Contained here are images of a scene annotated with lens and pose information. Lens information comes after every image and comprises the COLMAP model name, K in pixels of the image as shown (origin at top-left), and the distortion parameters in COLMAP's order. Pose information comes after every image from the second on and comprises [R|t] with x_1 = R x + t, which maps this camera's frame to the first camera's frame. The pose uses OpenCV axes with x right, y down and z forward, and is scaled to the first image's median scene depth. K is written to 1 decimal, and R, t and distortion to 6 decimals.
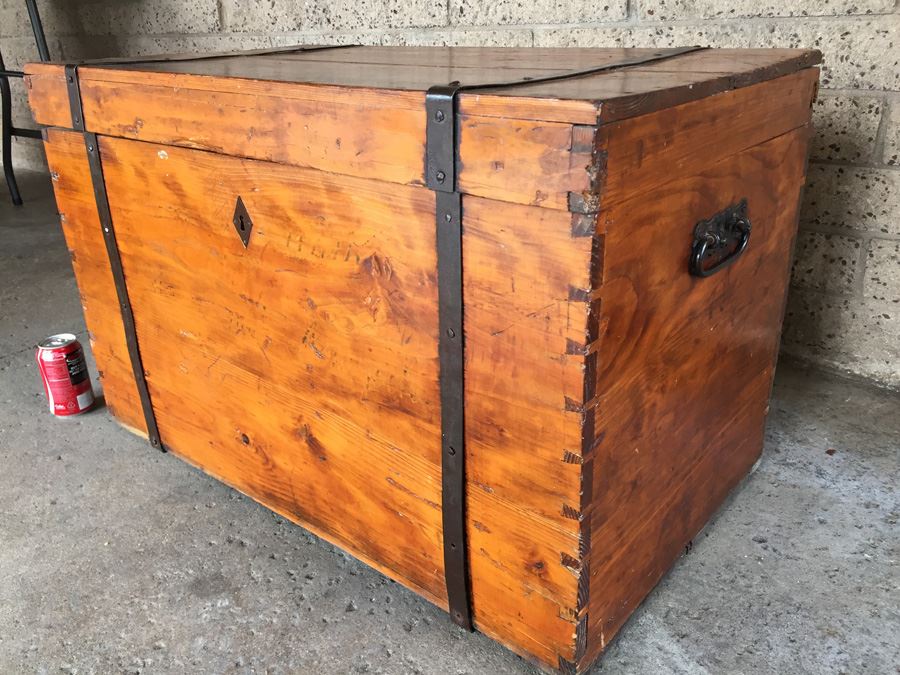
lens RADIAL K [[772.3, 0, 444.0], [0, 772.3, 334.9], [0, 0, 1]] dist [0.089470, -0.129689]
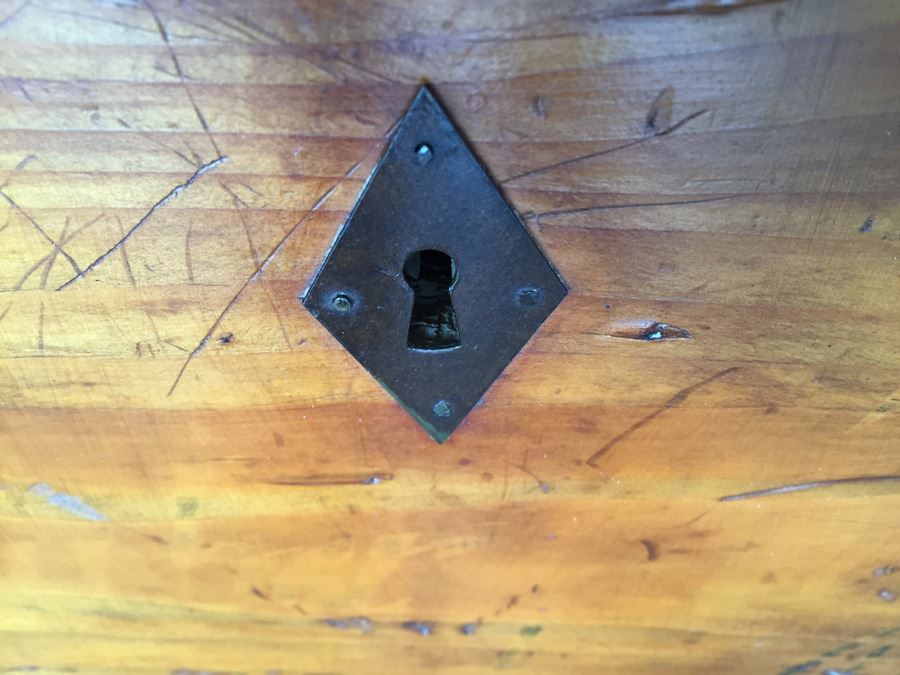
lens RADIAL K [[772.3, 0, 452.3], [0, 772.3, 343.0], [0, 0, 1]] dist [0.089470, -0.129689]
pose [[0.747266, -0.438080, 0.499679, -0.346410], [0.221394, 0.873100, 0.434374, -0.205647], [-0.626560, -0.213967, 0.749427, 0.985342]]
